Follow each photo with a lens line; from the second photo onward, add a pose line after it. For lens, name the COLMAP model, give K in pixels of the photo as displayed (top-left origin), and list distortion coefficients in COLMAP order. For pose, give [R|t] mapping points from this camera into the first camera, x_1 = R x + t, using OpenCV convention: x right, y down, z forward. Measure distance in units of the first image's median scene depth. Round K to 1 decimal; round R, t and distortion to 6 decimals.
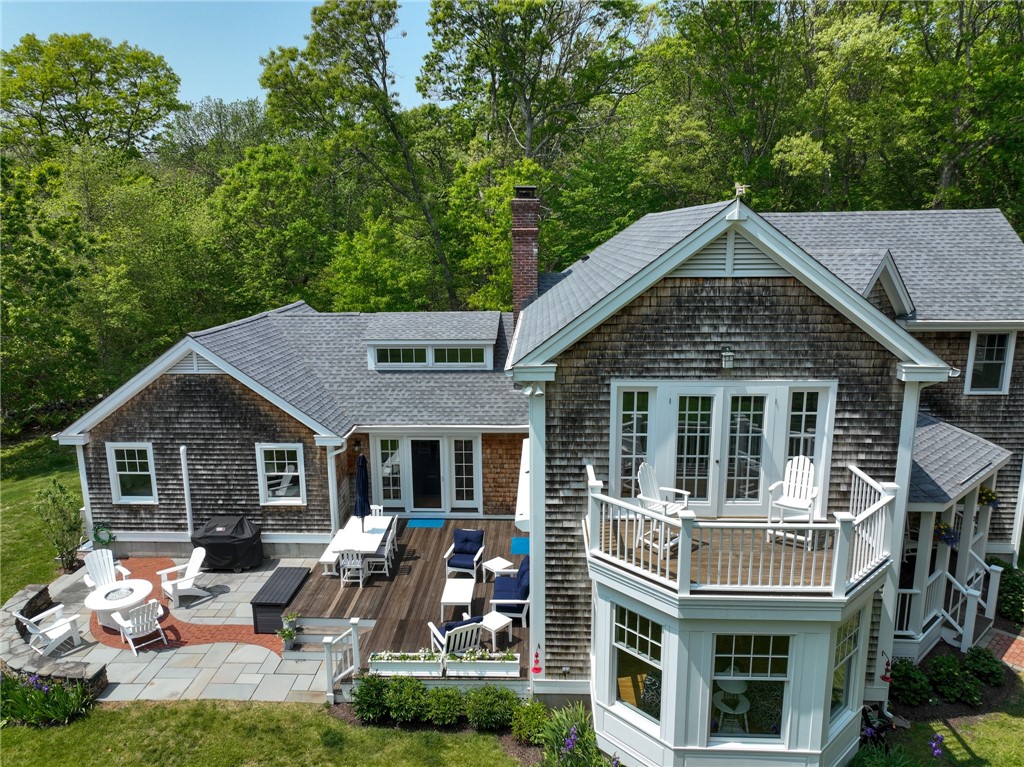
lens RADIAL K [[714.2, 0, 512.0], [0, 714.2, 383.5], [0, 0, 1]] dist [0.005758, -0.000094]
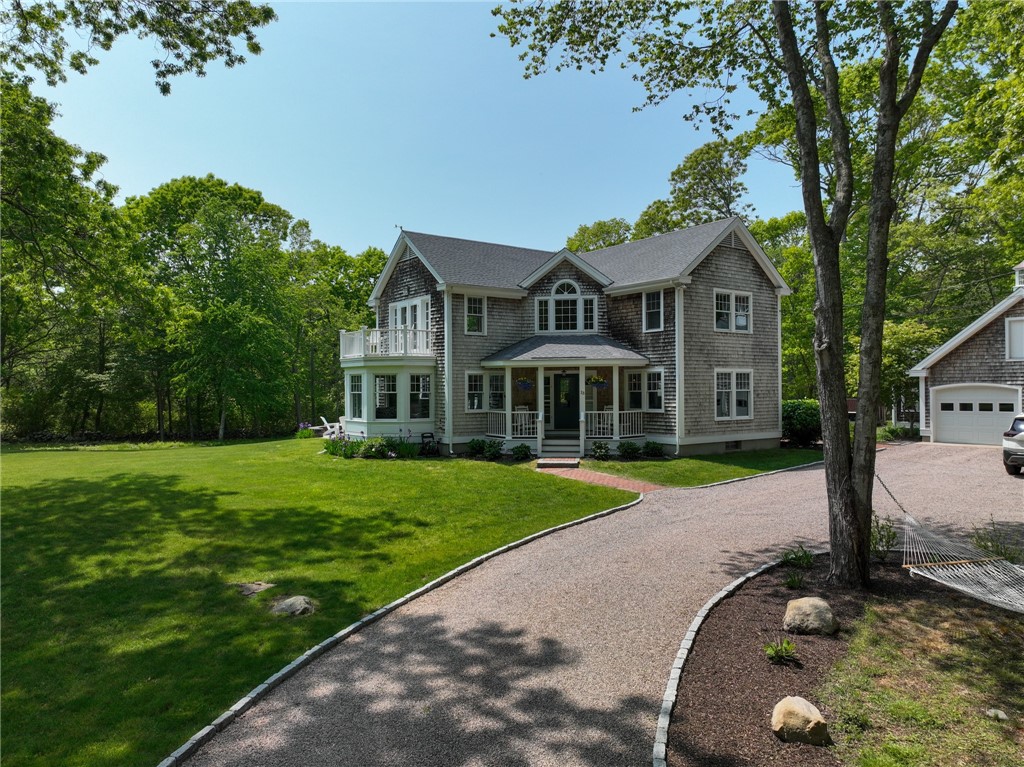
lens RADIAL K [[714.2, 0, 512.0], [0, 714.2, 383.5], [0, 0, 1]] dist [0.005758, -0.000094]
pose [[0.627764, -0.000258, -0.778403, 1.663945], [-0.160162, 0.978560, -0.129491, 0.370237], [0.761748, 0.205960, 0.614264, -0.149021]]
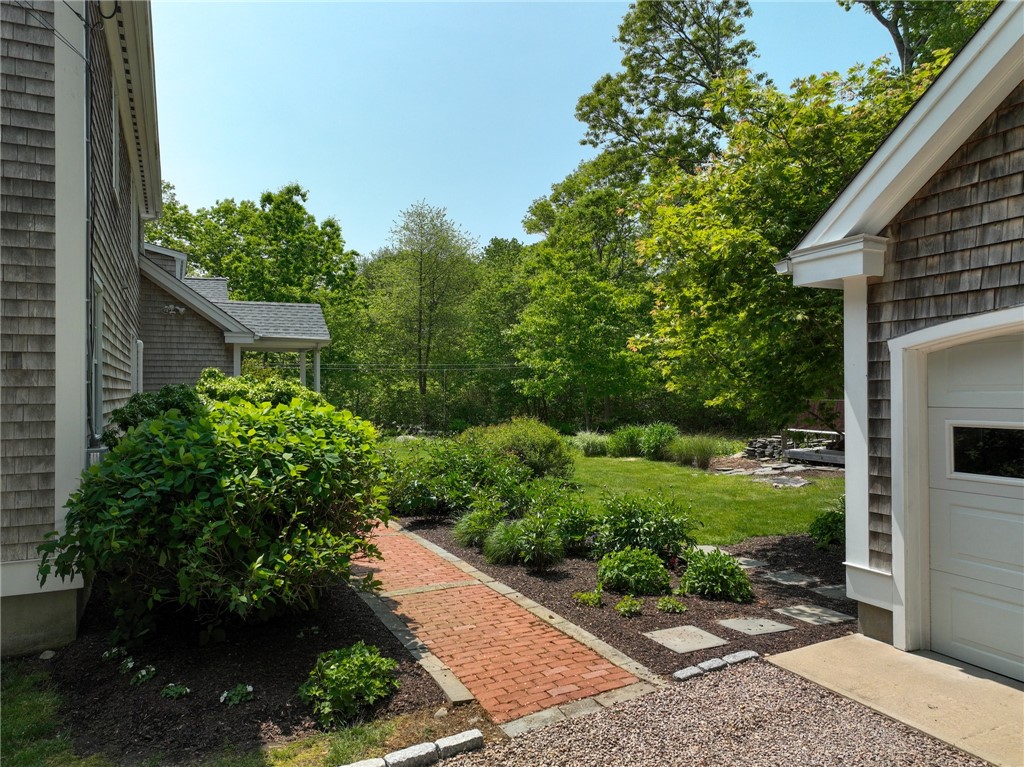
lens RADIAL K [[714.2, 0, 512.0], [0, 714.2, 383.5], [0, 0, 1]] dist [0.005758, -0.000094]
pose [[0.465292, -0.000966, -0.885157, 1.158700], [-0.182618, 0.978381, -0.097063, 0.078812], [0.866114, 0.206808, 0.455056, 1.375482]]
